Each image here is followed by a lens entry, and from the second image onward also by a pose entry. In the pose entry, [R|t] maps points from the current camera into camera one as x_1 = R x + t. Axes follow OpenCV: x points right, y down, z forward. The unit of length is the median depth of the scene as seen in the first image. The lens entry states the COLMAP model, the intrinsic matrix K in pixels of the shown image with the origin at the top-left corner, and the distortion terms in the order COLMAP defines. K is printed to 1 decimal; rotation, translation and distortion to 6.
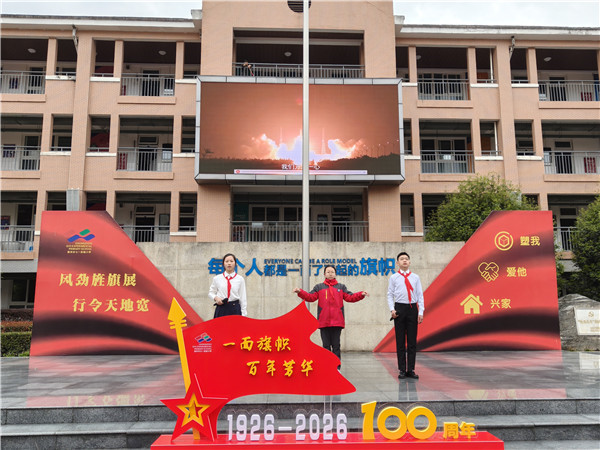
lens RADIAL K [[540.1, 0, 301.7], [0, 540.1, 225.0], [0, 0, 1]] dist [0.017226, -0.016691]
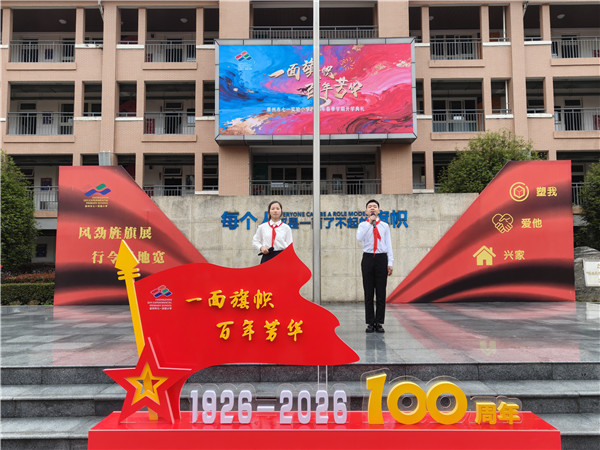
lens RADIAL K [[460.2, 0, 300.2], [0, 460.2, 232.6], [0, 0, 1]] dist [0.013558, -0.009481]
pose [[0.998636, -0.004681, -0.052006, 0.013067], [0.009157, 0.996239, 0.086168, 0.017917], [0.051407, -0.086526, 0.994922, 0.092648]]
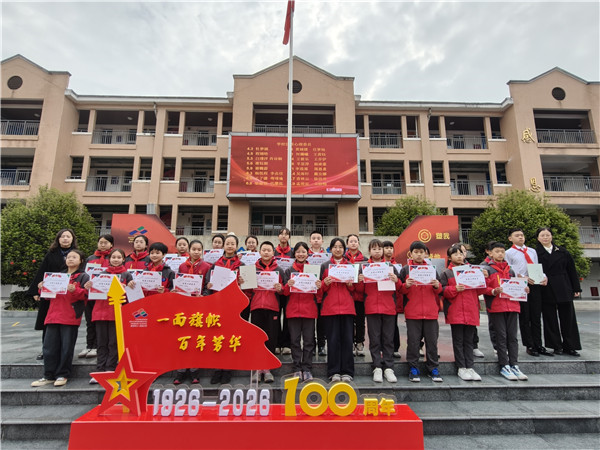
lens RADIAL K [[311.6, 0, 301.7], [0, 311.6, 221.1], [0, 0, 1]] dist [-0.003917, 0.002774]
pose [[0.999751, 0.004261, -0.021893, 0.038739], [-0.004927, 0.999523, -0.030484, 0.010967], [0.021753, 0.030584, 0.999295, 0.098420]]
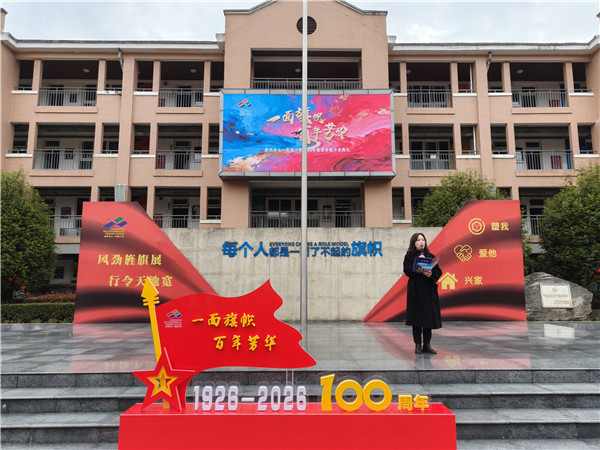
lens RADIAL K [[435.1, 0, 305.8], [0, 435.1, 225.7], [0, 0, 1]] dist [0.011505, -0.004788]
pose [[0.999331, -0.001950, -0.036534, 0.028398], [0.002795, 0.999729, 0.023105, 0.003611], [0.036479, -0.023191, 0.999065, 0.038303]]
